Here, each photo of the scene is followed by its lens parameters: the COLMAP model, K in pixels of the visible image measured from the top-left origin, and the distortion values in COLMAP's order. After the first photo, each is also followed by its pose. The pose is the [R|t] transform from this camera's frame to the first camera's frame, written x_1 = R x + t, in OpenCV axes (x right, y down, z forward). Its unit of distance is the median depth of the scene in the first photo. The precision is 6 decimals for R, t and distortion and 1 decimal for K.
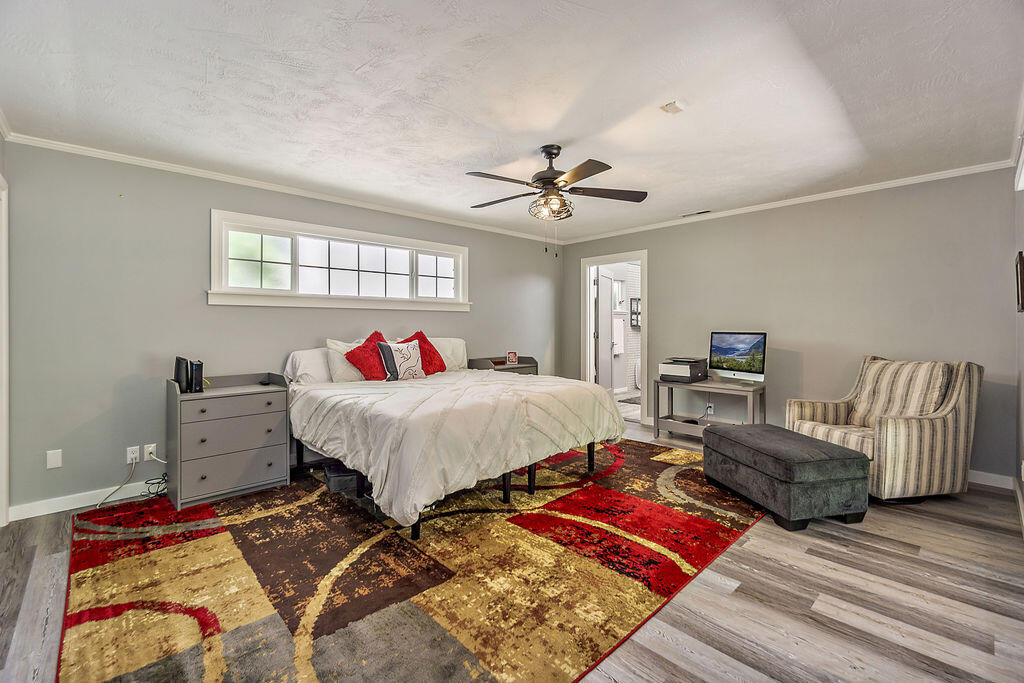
lens RADIAL K [[444.3, 0, 510.5], [0, 444.3, 335.9], [0, 0, 1]] dist [-0.008807, 0.001708]
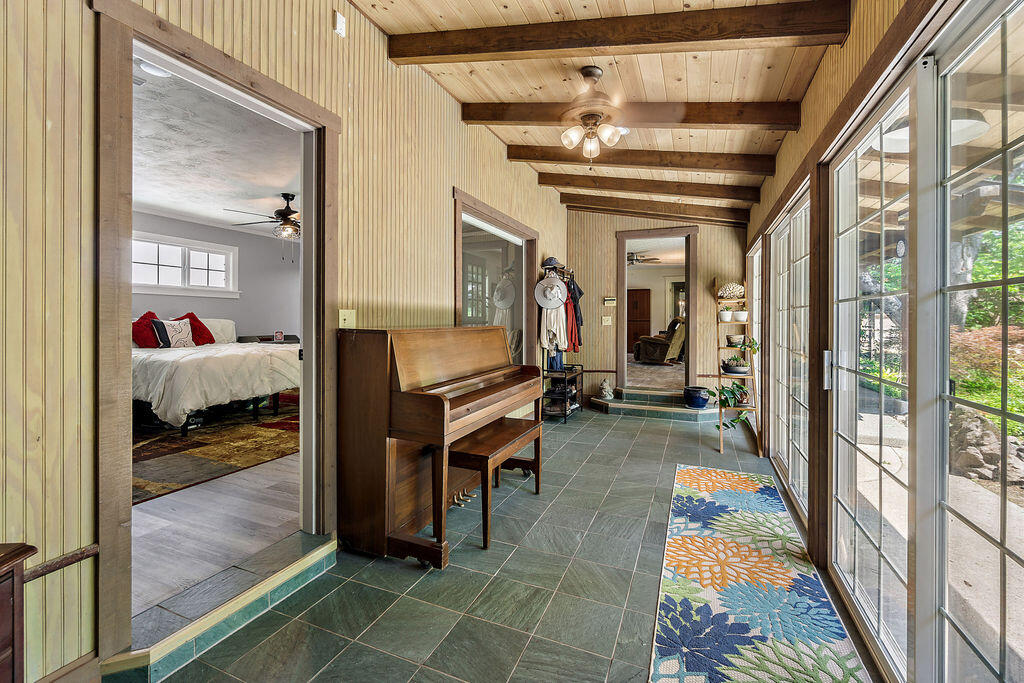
lens RADIAL K [[444.3, 0, 506.9], [0, 444.3, 320.9], [0, 0, 1]] dist [-0.008807, 0.001708]
pose [[0.918063, 0.000650, 0.396435, 0.140361], [0.008020, 0.999764, -0.020214, 0.052910], [-0.396354, 0.021737, 0.917840, -0.589319]]
